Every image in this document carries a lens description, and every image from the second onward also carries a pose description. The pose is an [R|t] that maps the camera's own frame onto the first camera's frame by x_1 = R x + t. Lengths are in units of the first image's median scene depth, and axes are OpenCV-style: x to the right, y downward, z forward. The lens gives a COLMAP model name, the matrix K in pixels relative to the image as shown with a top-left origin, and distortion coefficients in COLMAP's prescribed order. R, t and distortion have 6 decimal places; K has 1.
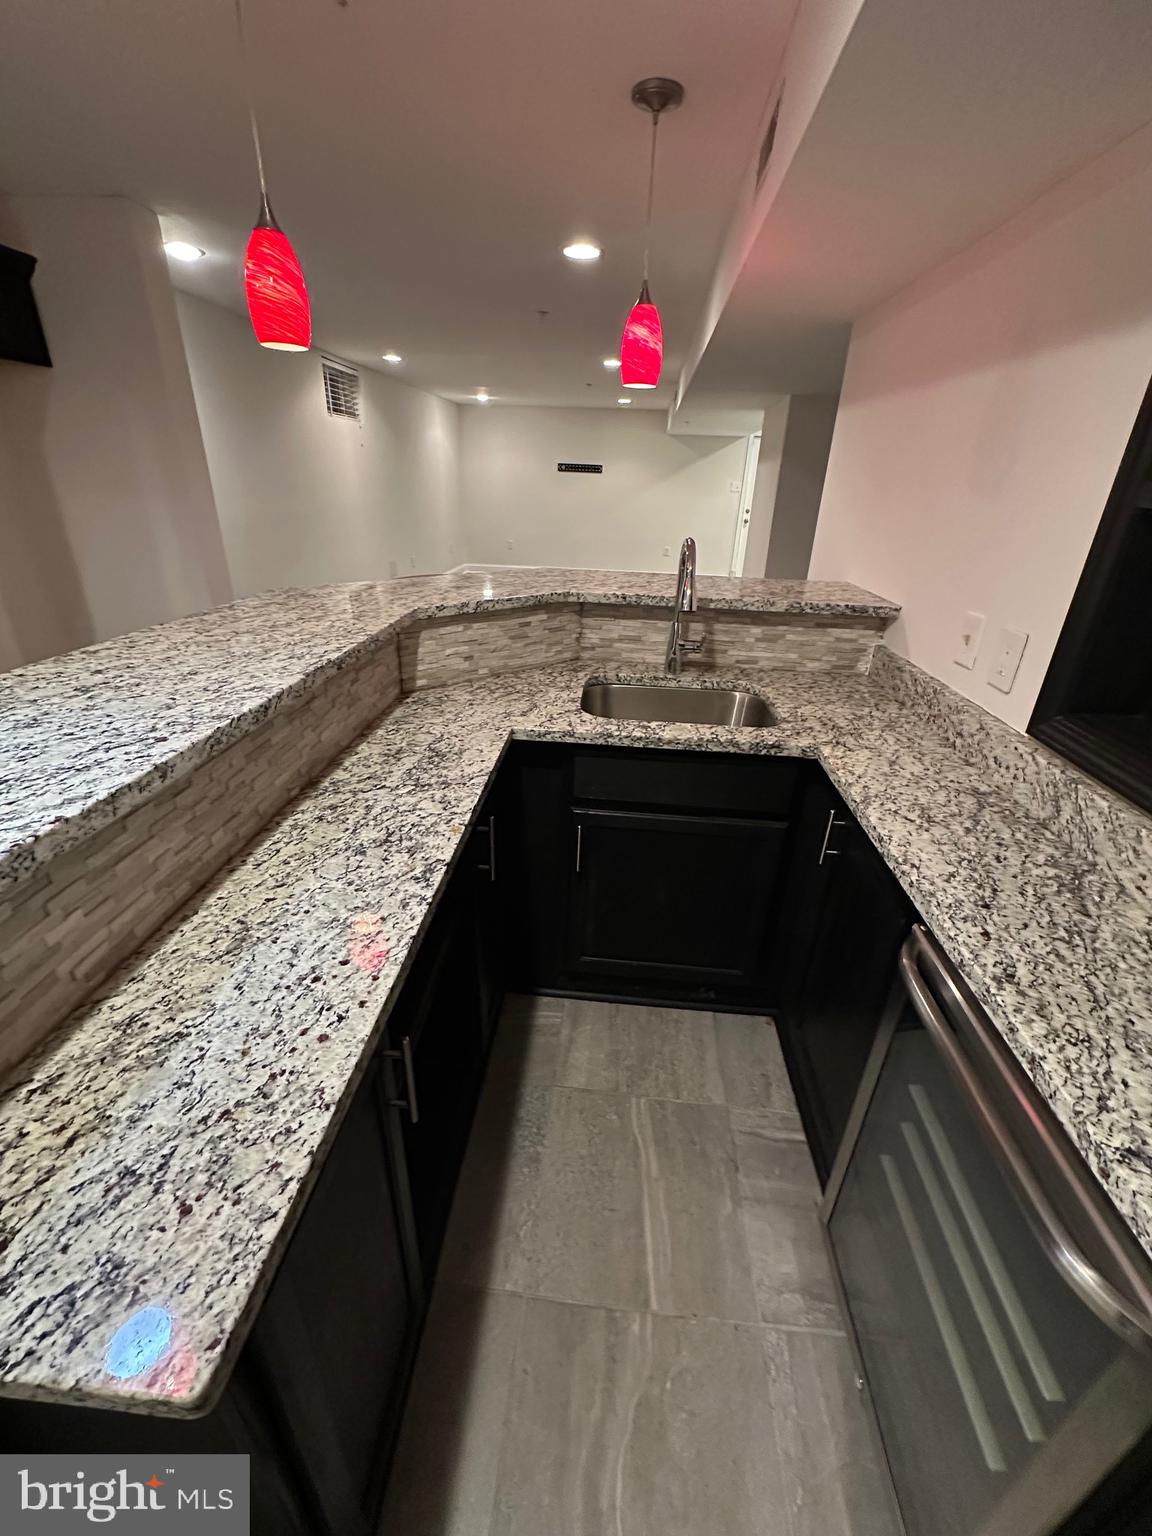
lens RADIAL K [[615.0, 0, 572.0], [0, 615.0, 764.4], [0, 0, 1]] dist [-0.004212, 0.000530]
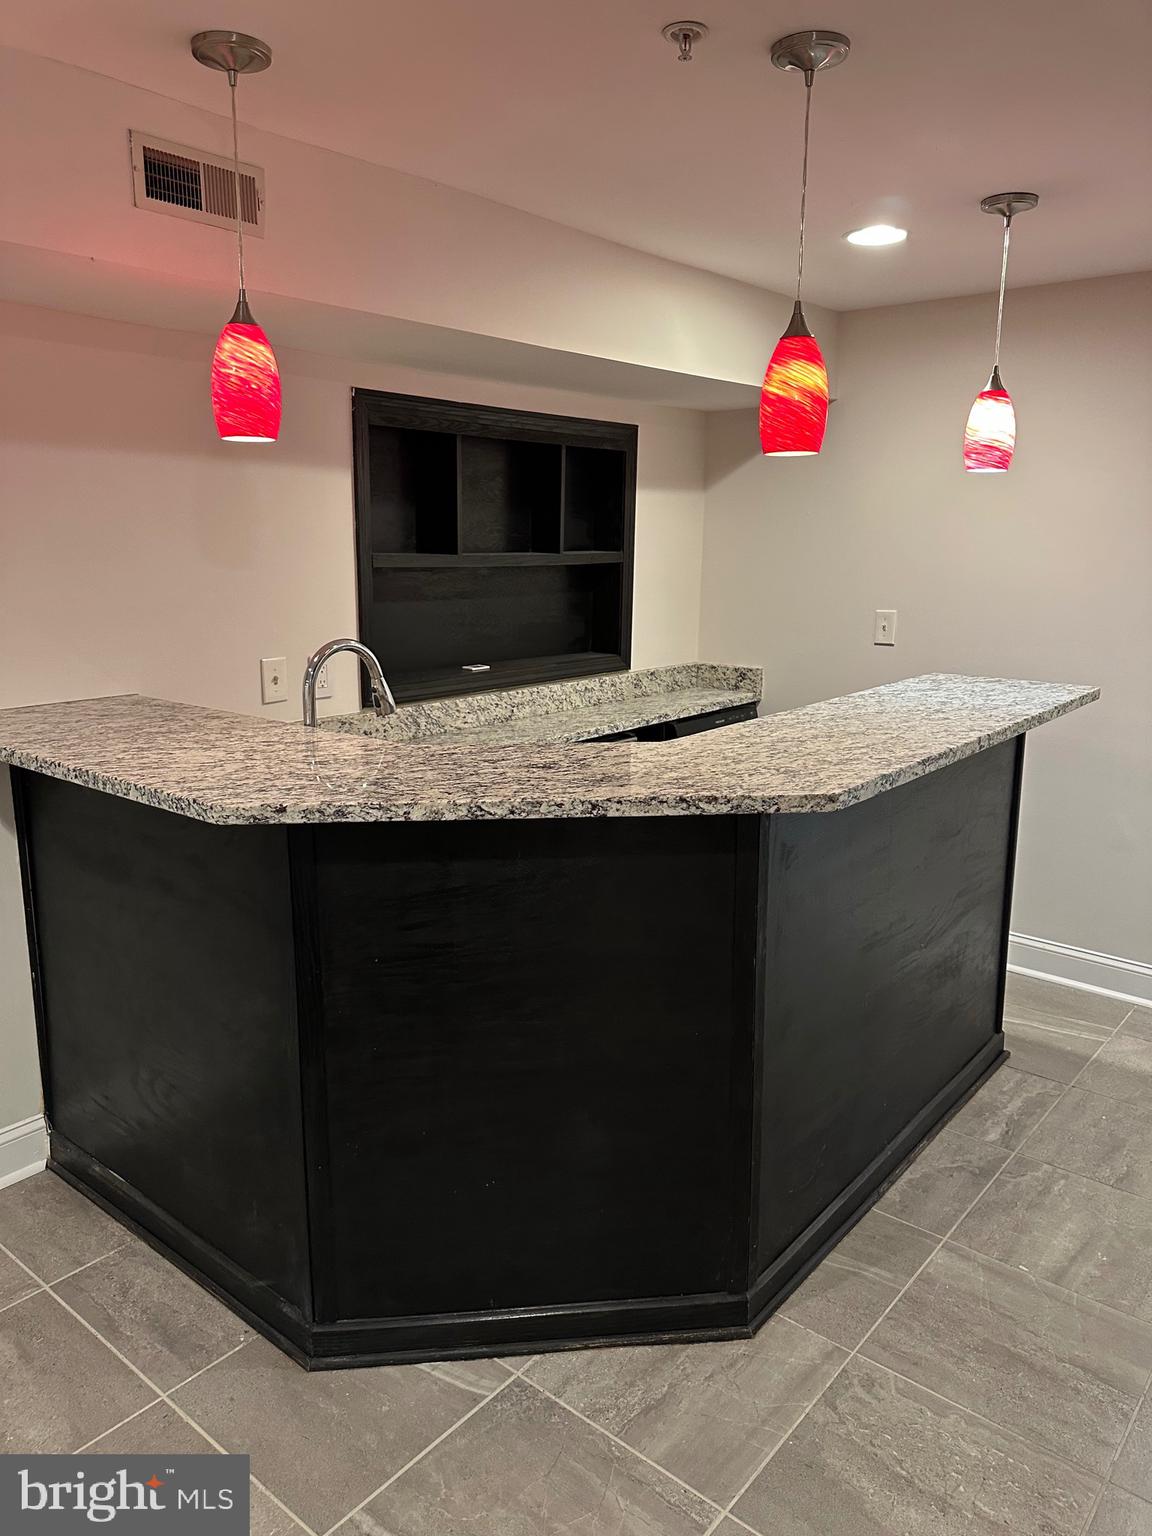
lens RADIAL K [[1084.0, 0, 575.4], [0, 1084.0, 771.2], [0, 0, 1]] dist [0.008460, -0.000115]
pose [[-0.824205, -0.159064, 0.543493, -1.175634], [0.207050, 0.808646, 0.550656, -1.299531], [-0.527083, 0.566383, -0.633556, 2.522098]]
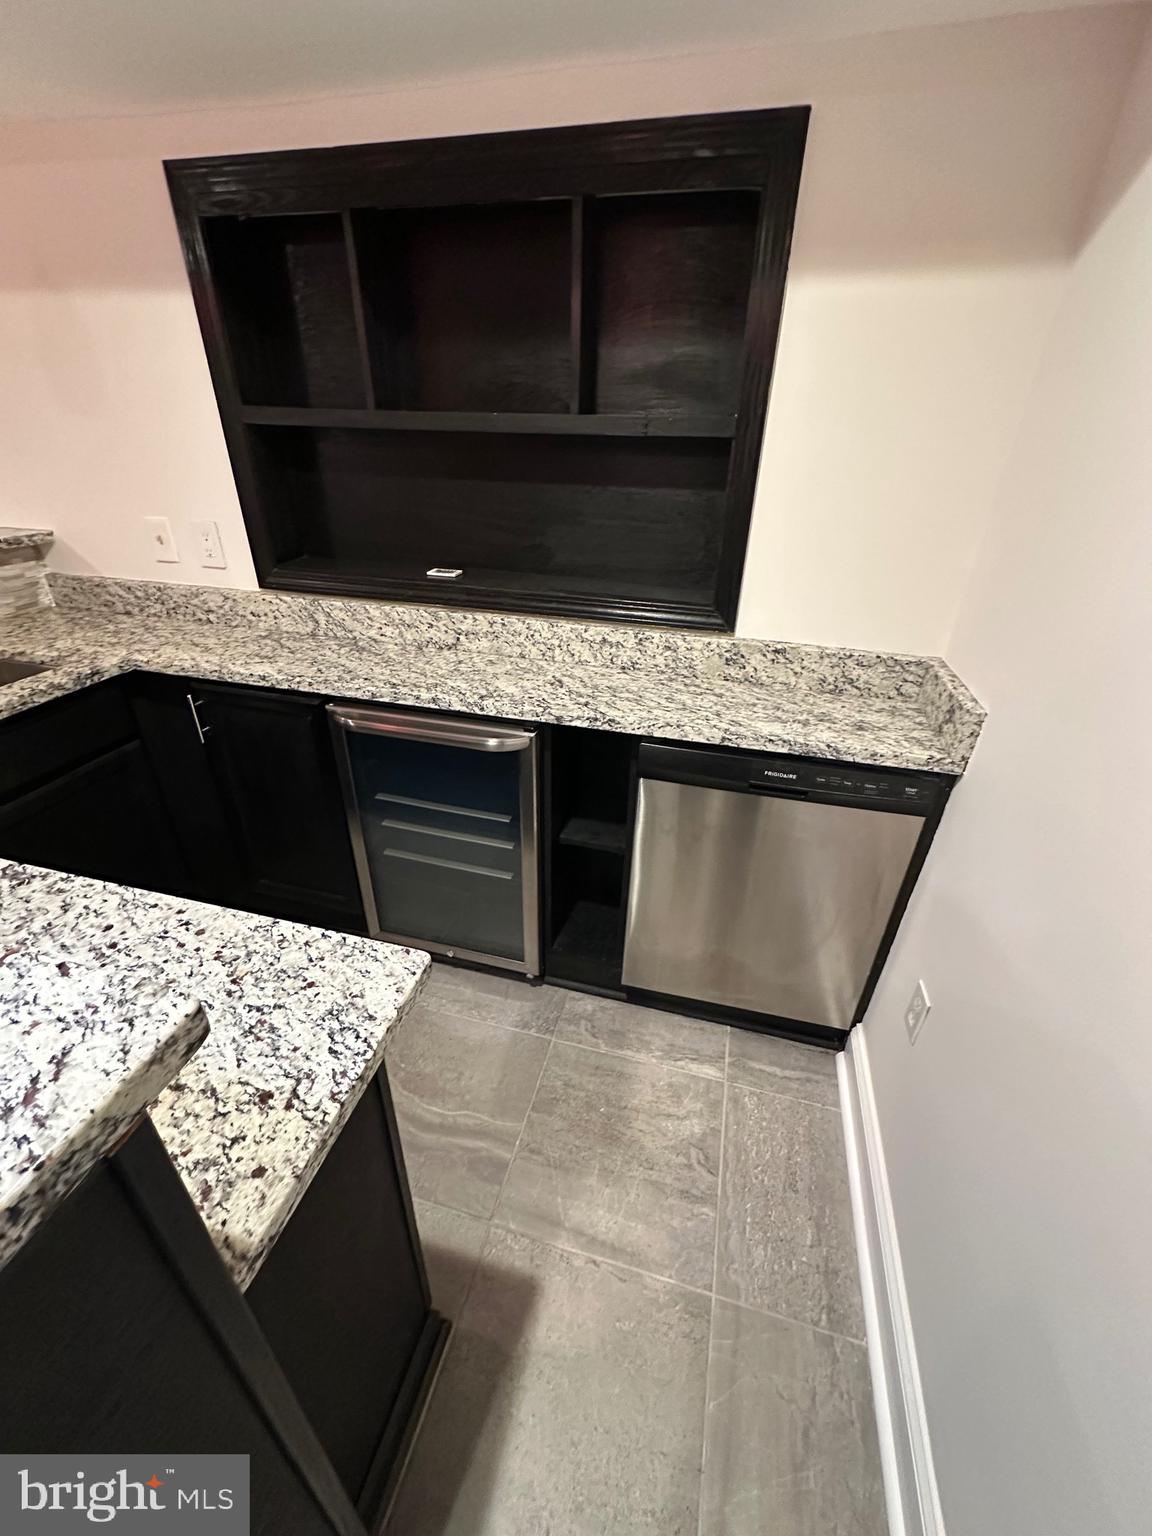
lens RADIAL K [[615.0, 0, 578.9], [0, 615.0, 758.9], [0, 0, 1]] dist [-0.004212, 0.000530]
pose [[0.164130, -0.491028, 0.855542, -0.576353], [0.399766, 0.826000, 0.397380, 0.006281], [-0.901803, 0.276794, 0.331868, -0.048166]]
